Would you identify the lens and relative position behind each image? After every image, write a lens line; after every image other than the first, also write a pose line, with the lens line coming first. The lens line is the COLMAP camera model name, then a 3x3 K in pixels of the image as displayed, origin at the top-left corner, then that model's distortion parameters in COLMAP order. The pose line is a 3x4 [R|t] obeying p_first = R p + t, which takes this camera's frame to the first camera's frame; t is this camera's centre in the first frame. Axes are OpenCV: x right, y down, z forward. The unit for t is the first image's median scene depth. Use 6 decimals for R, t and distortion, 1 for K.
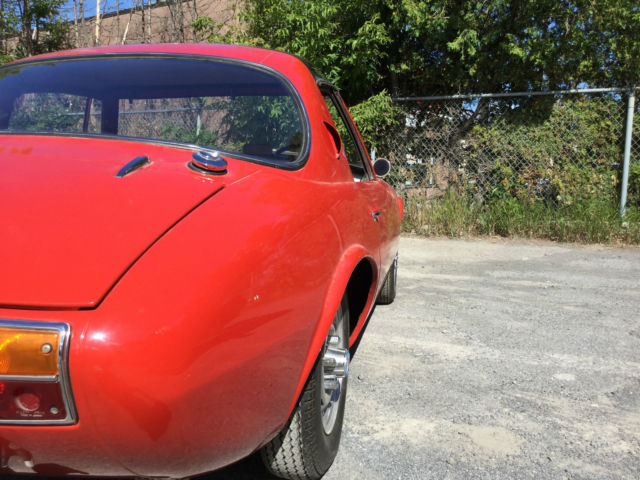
lens RADIAL K [[570.1, 0, 320.0], [0, 570.1, 240.0], [0, 0, 1]] dist [0.085679, -0.157971]
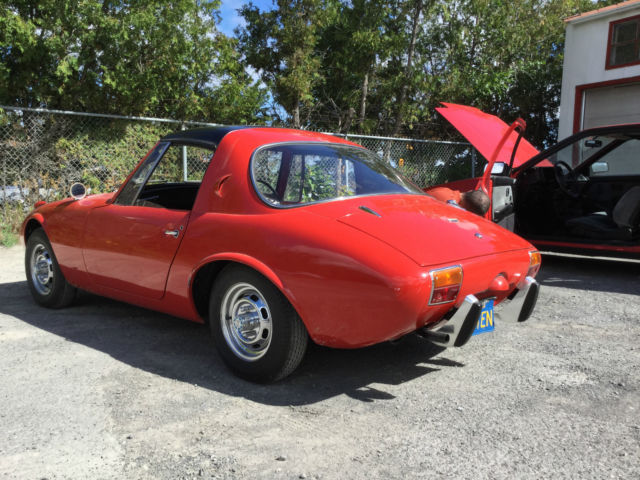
lens RADIAL K [[570.1, 0, 320.0], [0, 570.1, 240.0], [0, 0, 1]] dist [0.085679, -0.157971]
pose [[0.522315, -0.089057, 0.848090, -0.458182], [0.085858, 0.994970, 0.051603, -0.024063], [-0.848419, 0.045862, 0.527334, 0.013920]]
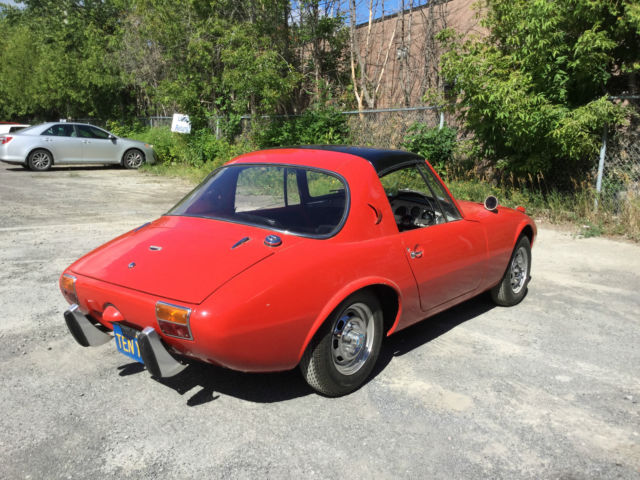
lens RADIAL K [[575.5, 0, 326.7], [0, 575.5, 233.6], [0, 0, 1]] dist [0.085389, -0.171195]
pose [[0.885226, 0.071625, -0.459614, 0.170201], [-0.051097, 0.997068, 0.056966, -0.049623], [0.462346, -0.026943, 0.886290, -0.150454]]
